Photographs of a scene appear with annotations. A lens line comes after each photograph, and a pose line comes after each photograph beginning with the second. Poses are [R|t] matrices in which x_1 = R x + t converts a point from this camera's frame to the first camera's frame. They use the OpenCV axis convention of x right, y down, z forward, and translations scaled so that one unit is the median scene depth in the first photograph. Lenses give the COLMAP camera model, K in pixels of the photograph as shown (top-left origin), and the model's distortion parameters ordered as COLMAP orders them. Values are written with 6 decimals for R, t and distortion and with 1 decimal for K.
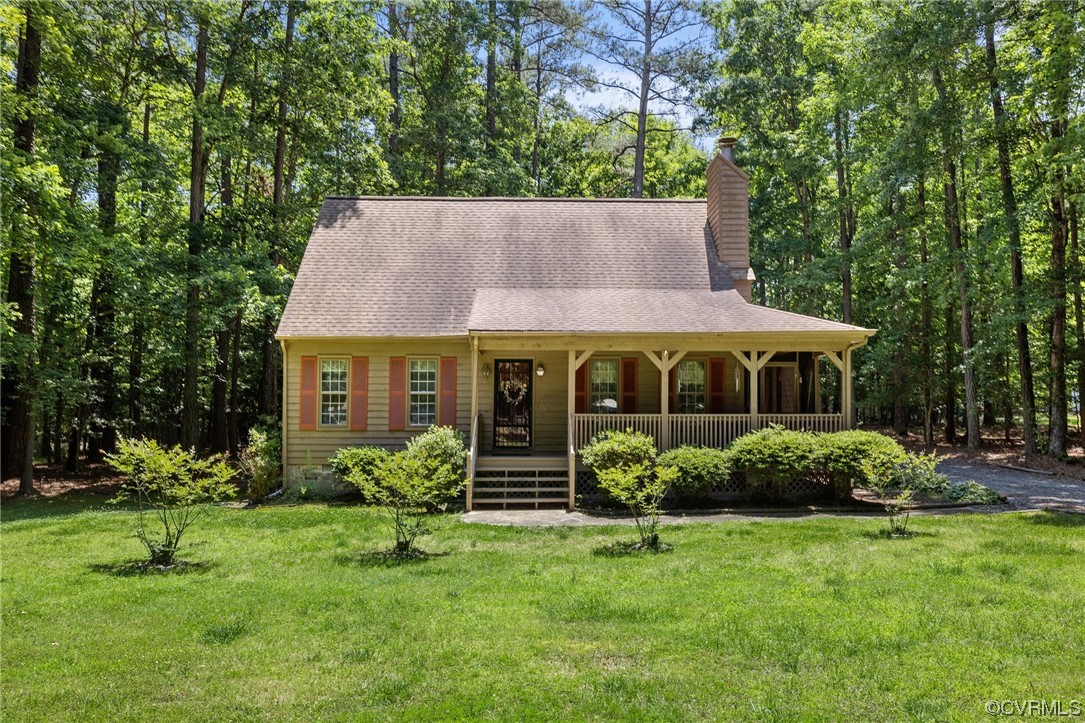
lens RADIAL K [[736.3, 0, 604.7], [0, 736.3, 360.9], [0, 0, 1]] dist [0.000484, 0.000575]
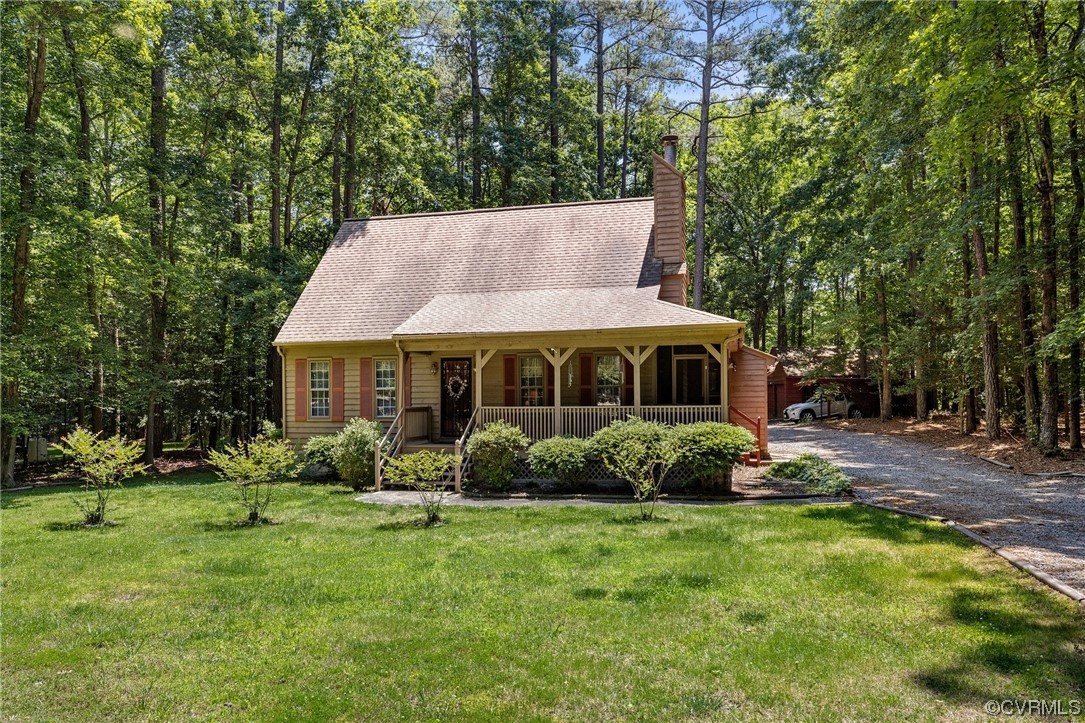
lens RADIAL K [[736.3, 0, 604.7], [0, 736.3, 360.9], [0, 0, 1]] dist [0.000484, 0.000575]
pose [[0.965366, -0.022395, -0.259937, 0.386711], [0.026930, 0.999541, 0.013897, -0.006889], [0.259506, -0.020416, 0.965526, -0.023251]]
